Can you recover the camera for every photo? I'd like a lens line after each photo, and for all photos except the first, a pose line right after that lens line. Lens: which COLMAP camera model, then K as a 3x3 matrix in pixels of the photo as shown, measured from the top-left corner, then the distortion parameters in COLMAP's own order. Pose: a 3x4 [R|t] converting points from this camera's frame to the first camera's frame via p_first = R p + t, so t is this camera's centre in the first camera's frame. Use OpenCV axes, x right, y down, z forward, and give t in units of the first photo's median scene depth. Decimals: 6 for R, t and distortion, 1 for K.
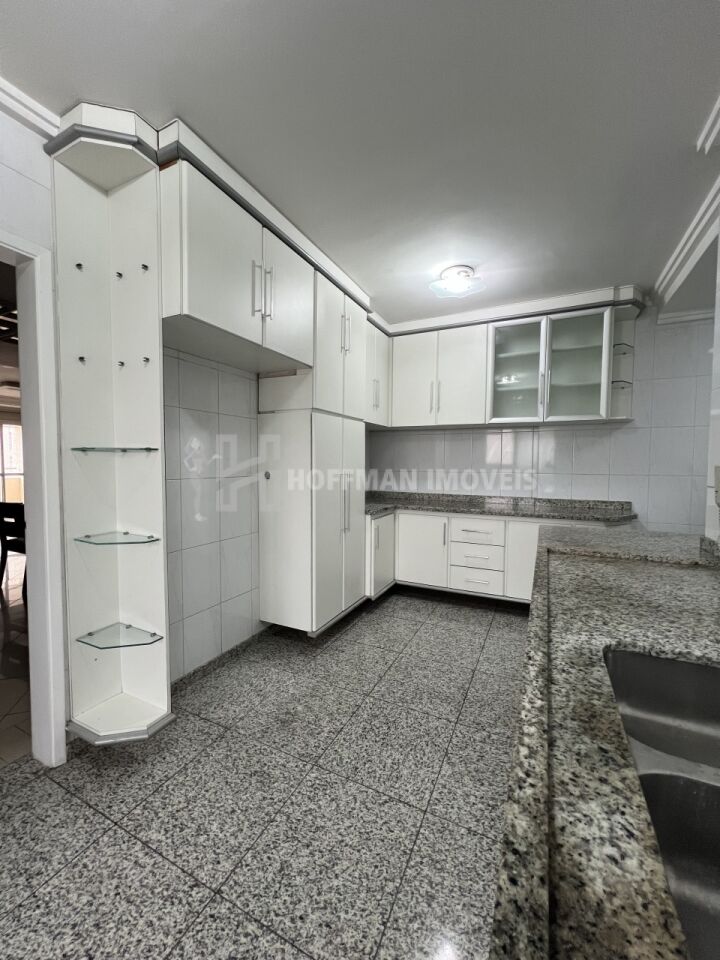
lens RADIAL K [[382.8, 0, 359.0], [0, 382.8, 480.6], [0, 0, 1]] dist [0.001740, -0.000359]
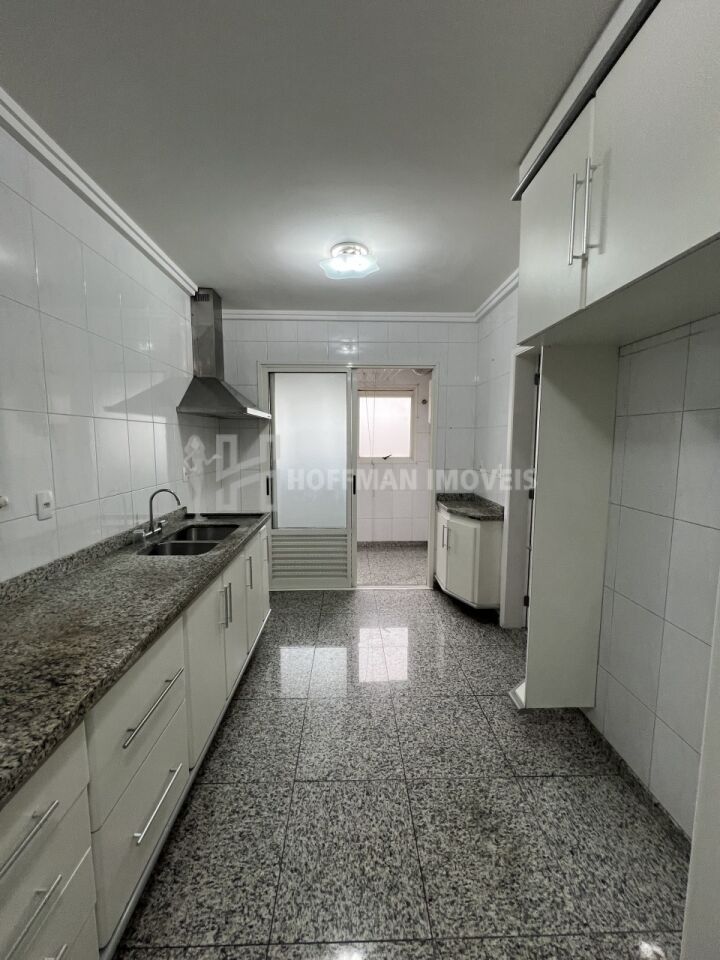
lens RADIAL K [[382.8, 0, 359.0], [0, 382.8, 480.6], [0, 0, 1]] dist [0.001740, -0.000359]
pose [[-0.884660, 0.045401, -0.464021, 0.400127], [-0.026681, 0.988687, 0.147604, -0.185320], [0.465473, 0.142960, -0.873440, 1.585835]]
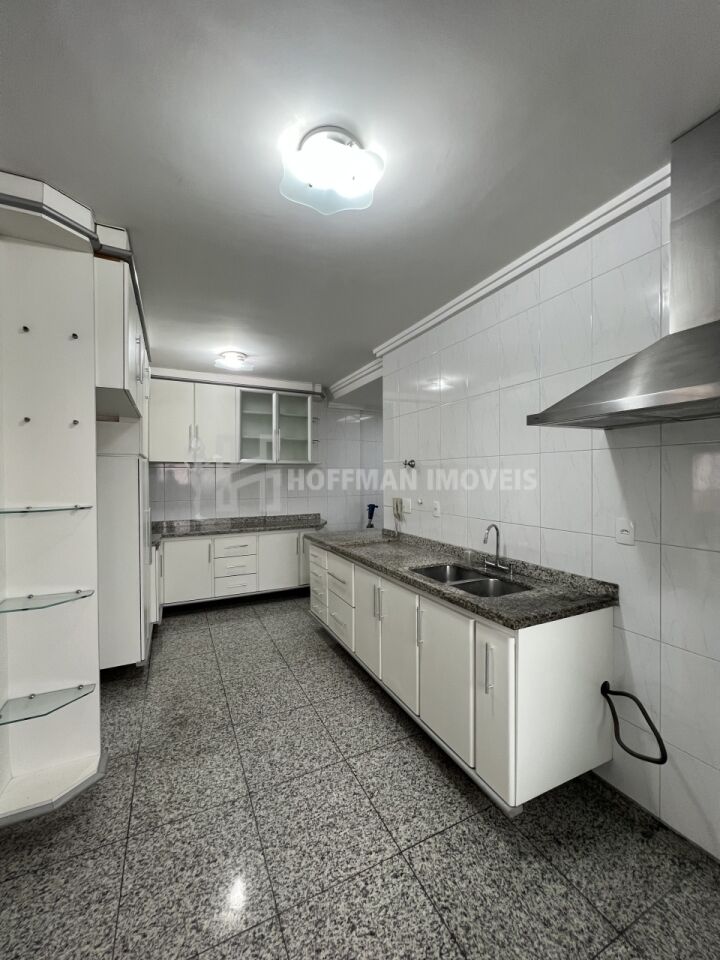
lens RADIAL K [[382.8, 0, 359.0], [0, 382.8, 480.6], [0, 0, 1]] dist [0.001740, -0.000359]
pose [[0.614099, -0.017680, 0.789031, -0.840851], [0.045644, 0.998871, -0.013143, -0.098810], [-0.787908, 0.044086, 0.614213, -0.231934]]
